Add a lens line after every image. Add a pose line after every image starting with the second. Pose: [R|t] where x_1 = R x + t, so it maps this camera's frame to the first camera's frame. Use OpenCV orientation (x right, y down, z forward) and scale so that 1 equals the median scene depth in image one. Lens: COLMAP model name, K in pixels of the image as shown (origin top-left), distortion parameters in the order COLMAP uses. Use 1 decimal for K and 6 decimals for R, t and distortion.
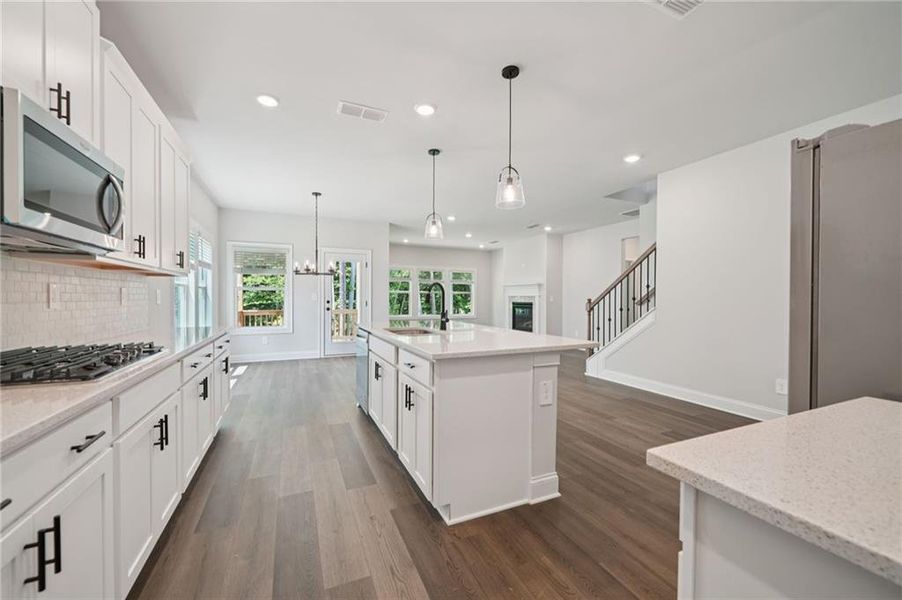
lens RADIAL K [[347.3, 0, 446.4], [0, 347.3, 303.0], [0, 0, 1]] dist [0.000261, -0.000190]
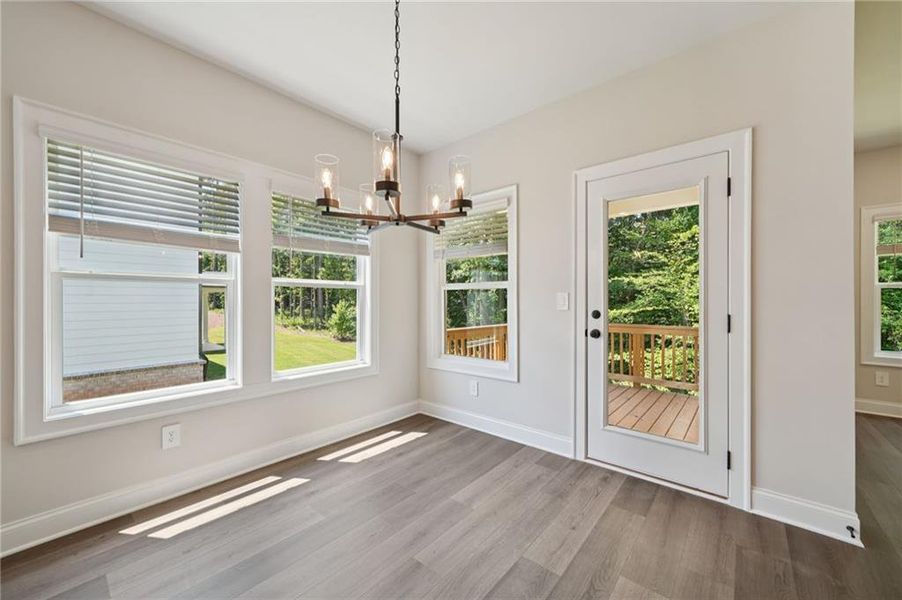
lens RADIAL K [[347.3, 0, 453.2], [0, 347.3, 297.9], [0, 0, 1]] dist [0.000261, -0.000190]
pose [[0.439735, -0.013216, -0.898030, -0.182022], [-0.011286, 0.999731, -0.020239, -0.028538], [0.898056, 0.019035, 0.439468, 1.698512]]
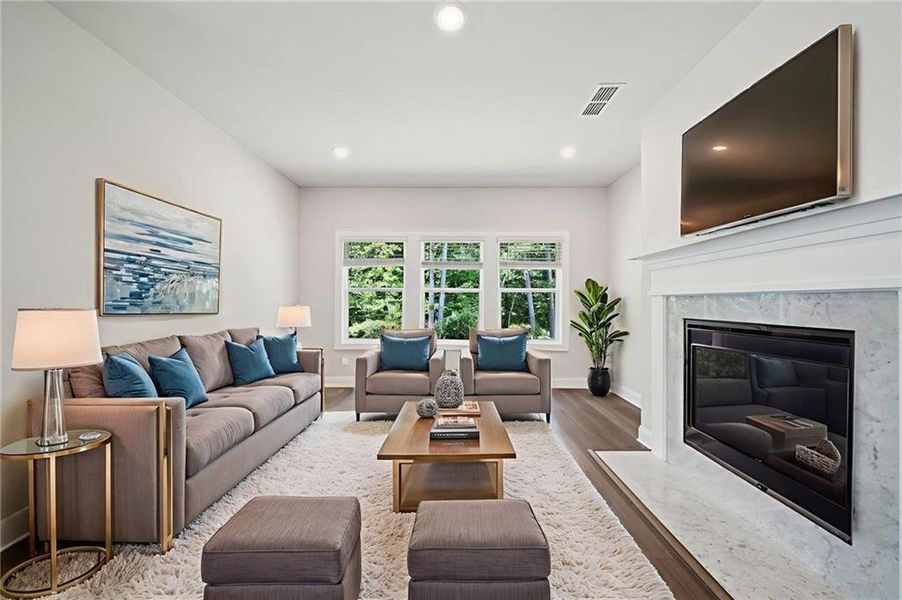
lens RADIAL K [[323.1, 0, 449.2], [0, 323.1, 302.1], [0, 0, 1]] dist [0.002502, 0.000390]
pose [[0.925502, -0.010095, -0.378608, 0.410105], [0.006340, 0.999918, -0.011163, -0.043834], [0.378690, 0.007931, 0.925490, 2.412587]]
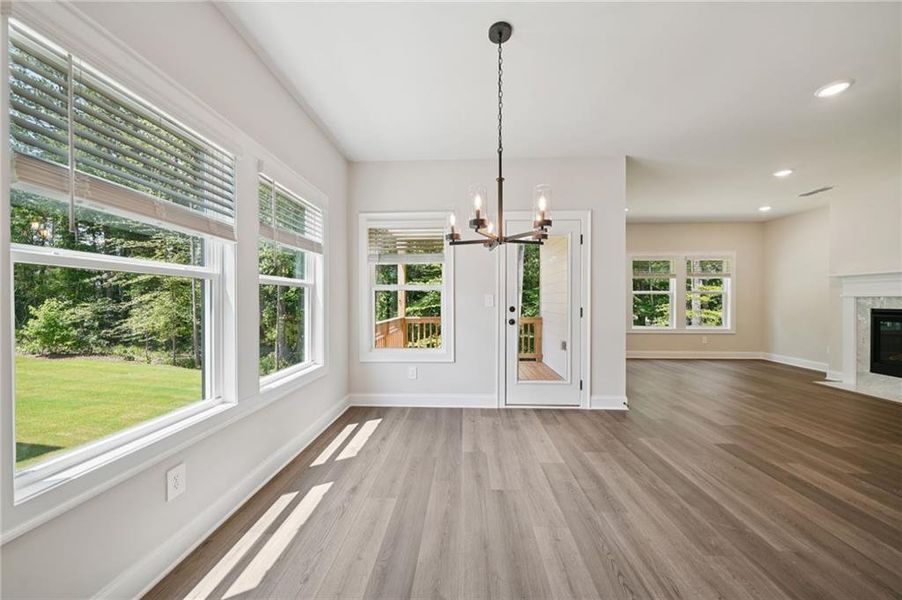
lens RADIAL K [[308.3, 0, 458.9], [0, 308.3, 300.7], [0, 0, 1]] dist [-0.010422, 0.000152]
pose [[0.904037, -0.005052, -0.427425, -0.498493], [-0.001614, 0.999883, -0.015232, -0.022692], [0.427452, 0.014460, 0.903922, 1.244658]]
